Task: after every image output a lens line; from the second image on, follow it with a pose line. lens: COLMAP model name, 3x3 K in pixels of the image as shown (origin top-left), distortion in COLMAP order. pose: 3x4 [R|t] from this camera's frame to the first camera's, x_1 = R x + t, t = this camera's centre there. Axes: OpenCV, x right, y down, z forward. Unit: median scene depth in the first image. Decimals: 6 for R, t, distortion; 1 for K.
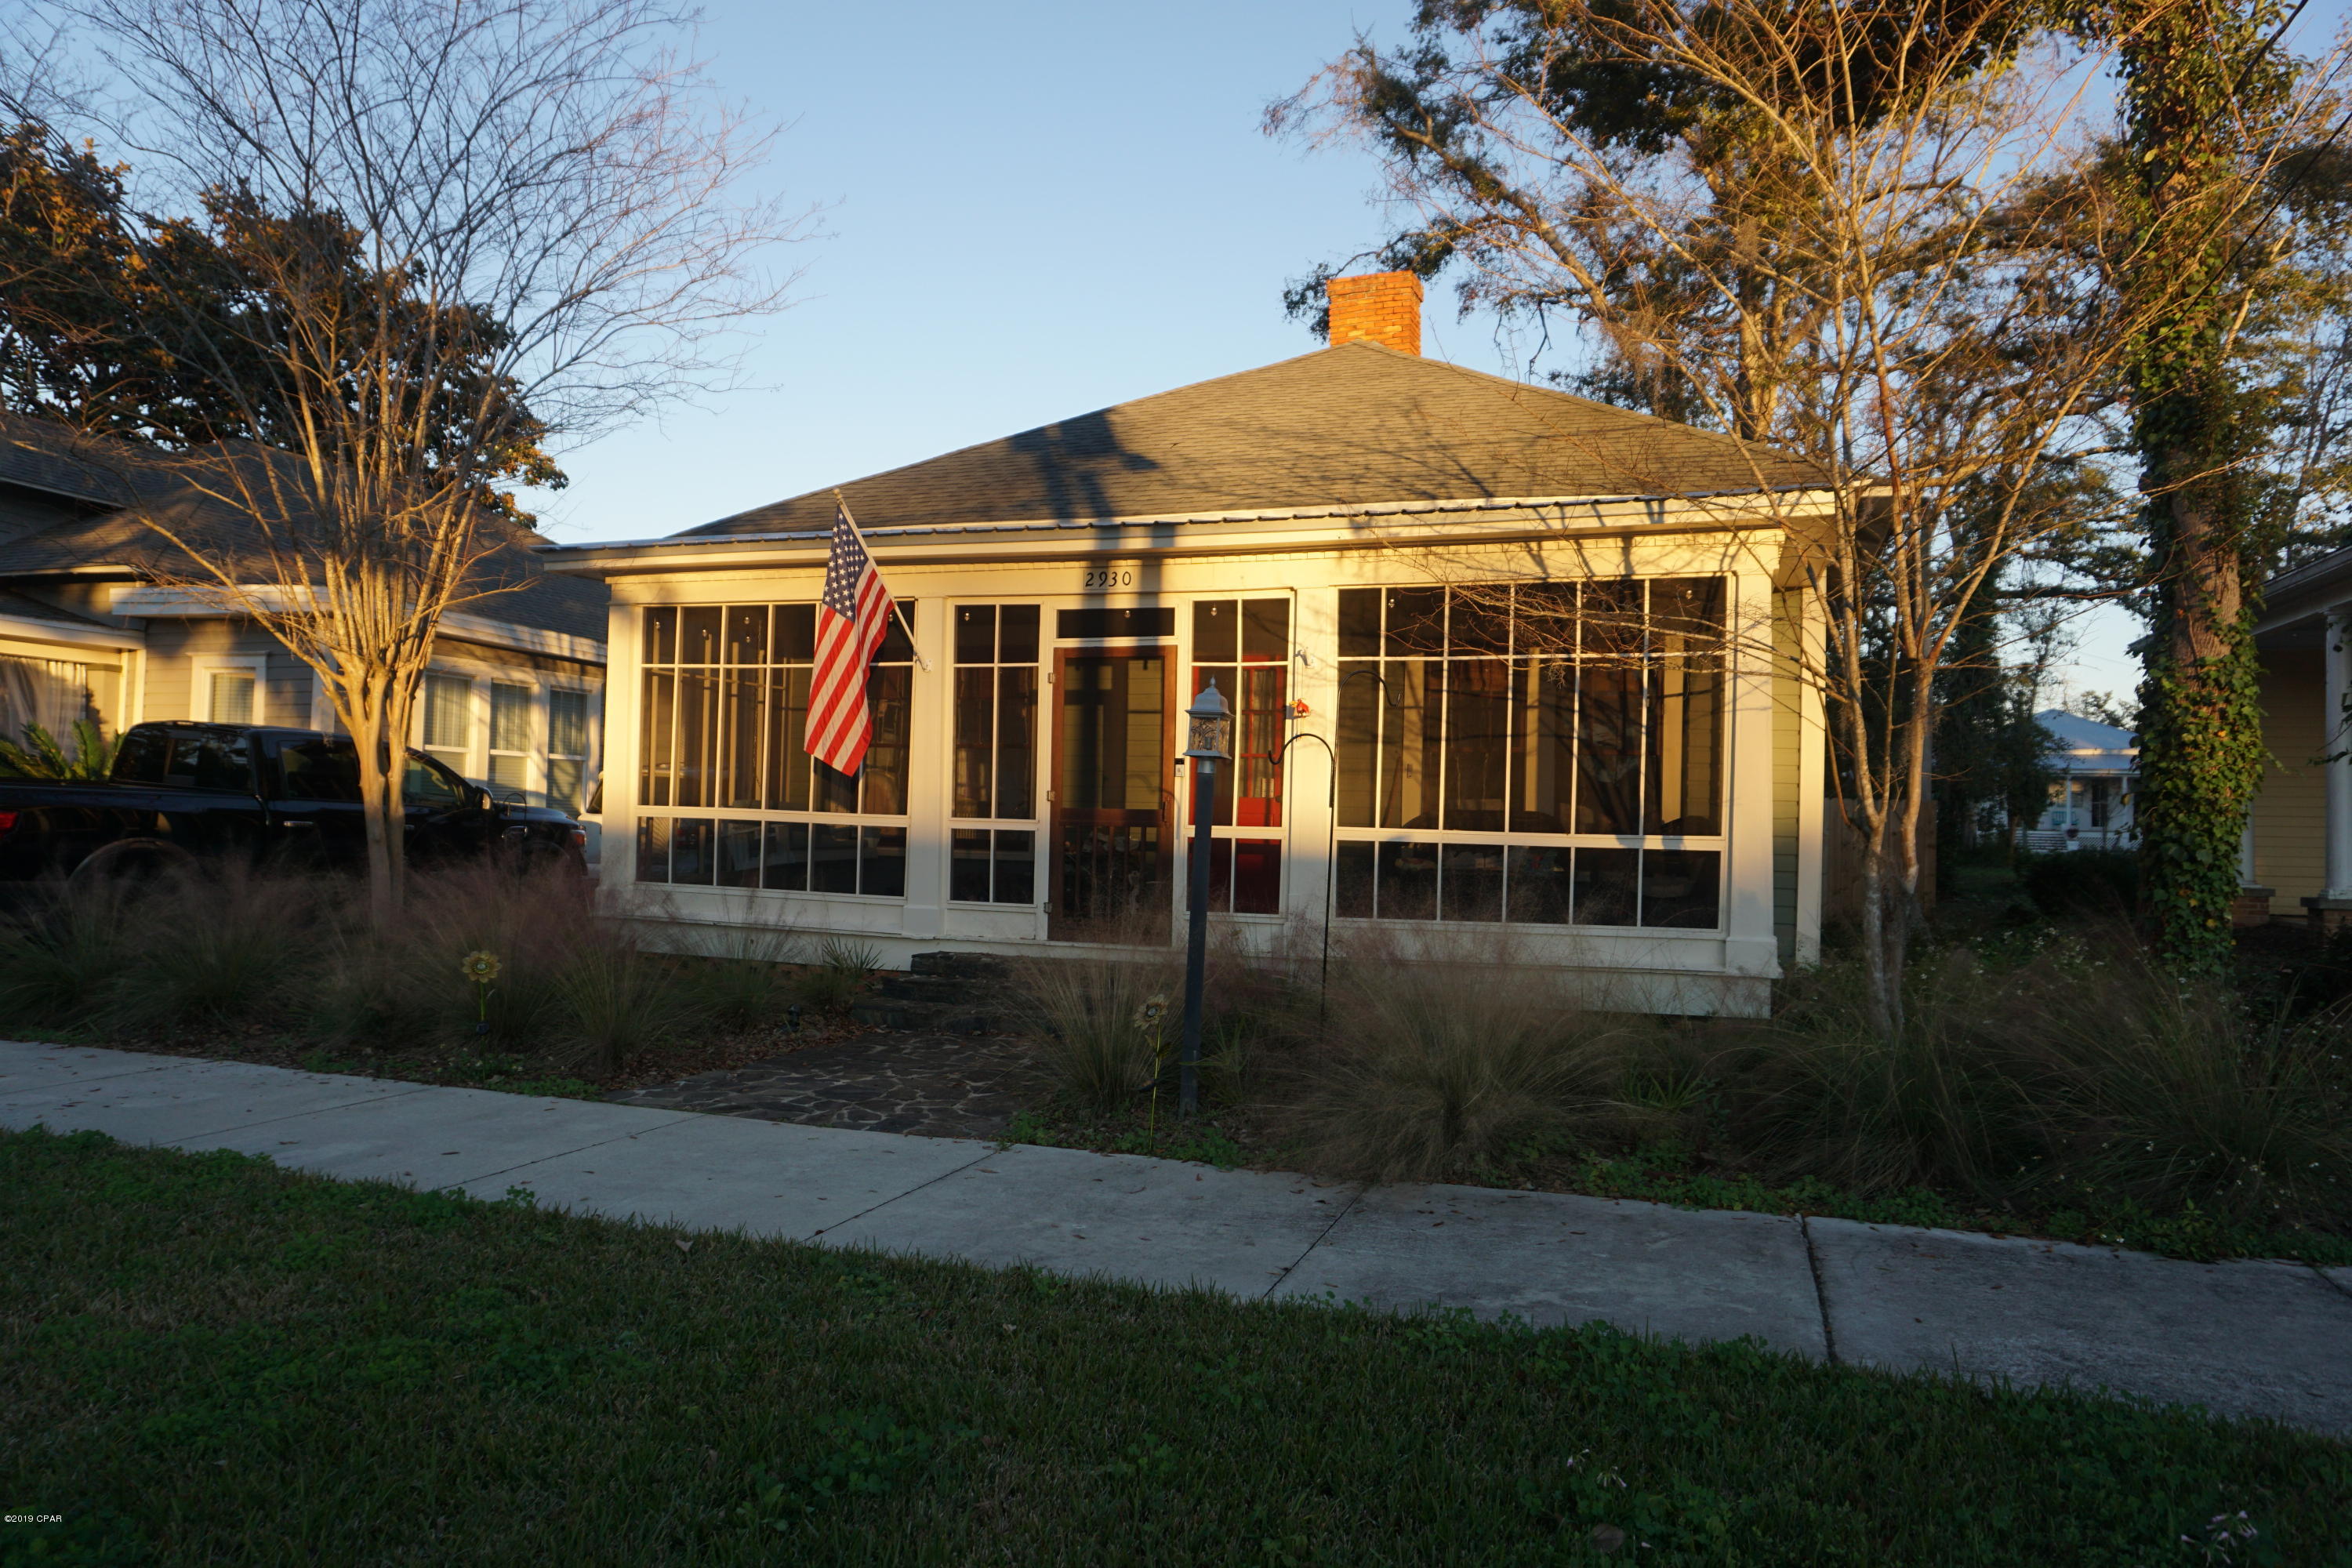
lens RADIAL K [[1569.4, 0, 1174.3], [0, 1569.4, 737.1], [0, 0, 1]] dist [-0.037197, 0.039212]
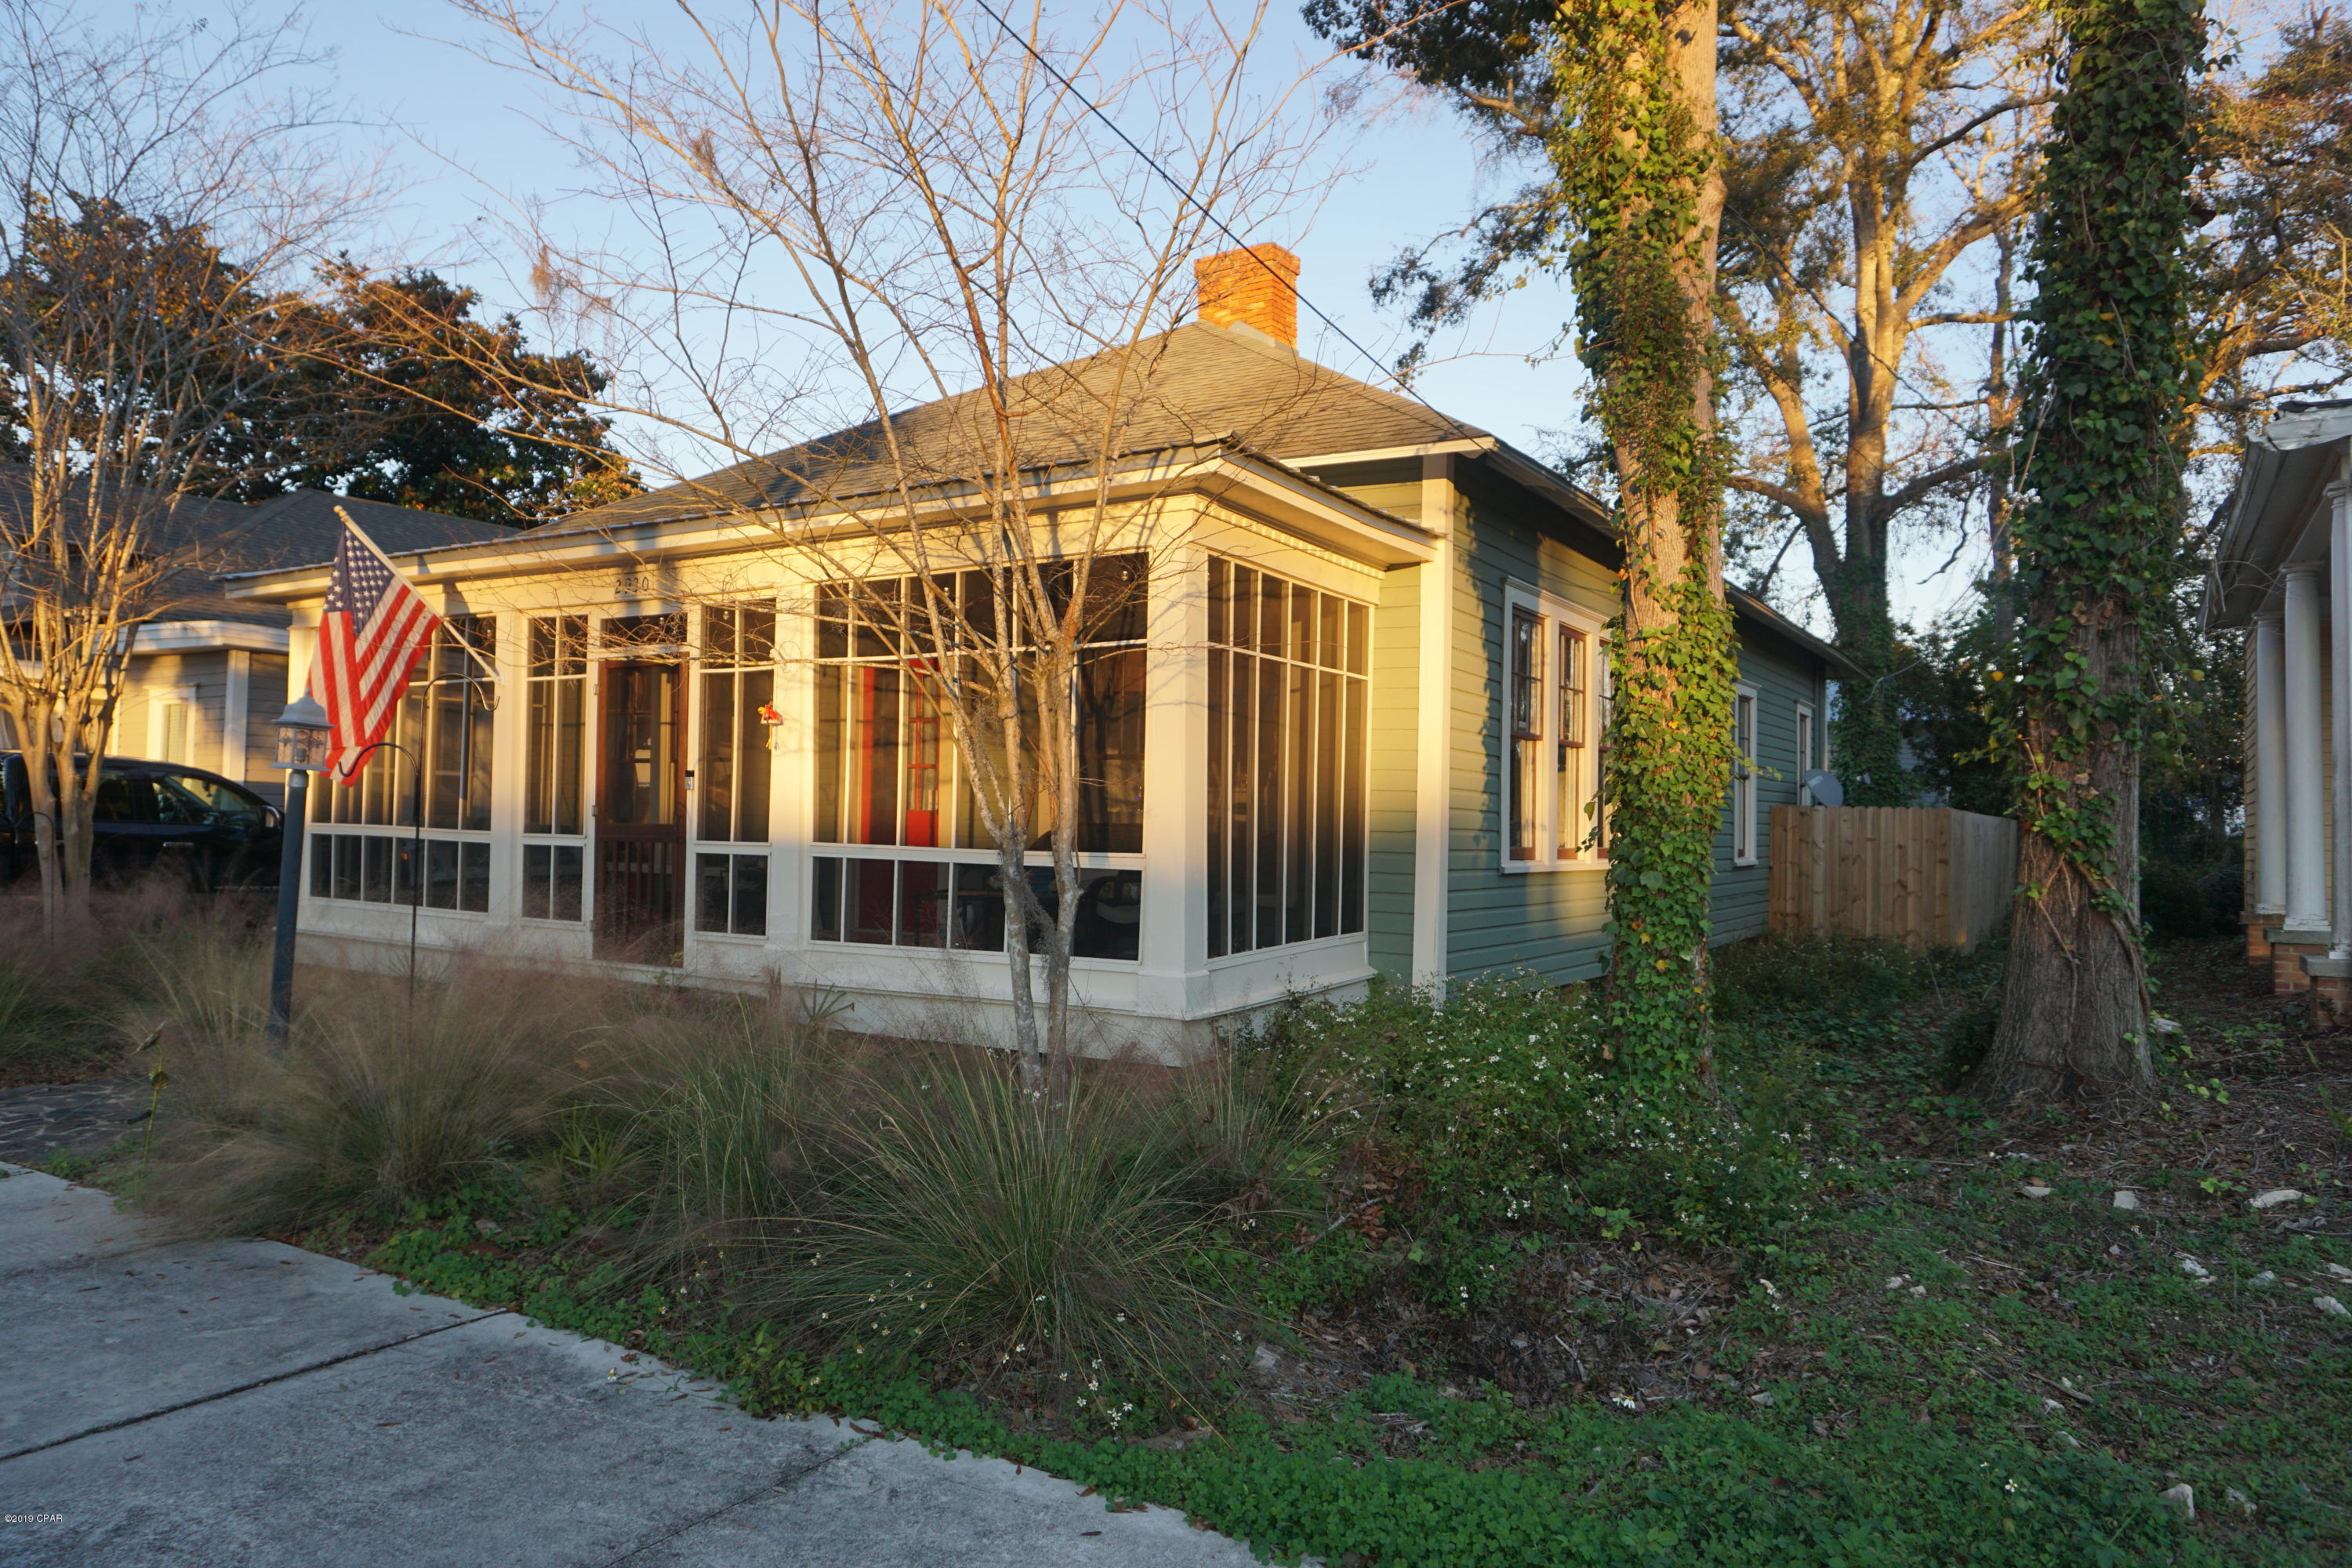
lens RADIAL K [[1553.2, 0, 1169.6], [0, 1553.2, 777.5], [0, 0, 1]] dist [-0.071653, 0.038686]
pose [[0.975246, -0.011033, -0.220845, 0.495286], [0.015185, 0.999738, 0.017111, 0.006074], [0.220599, -0.020041, 0.975159, 0.151044]]
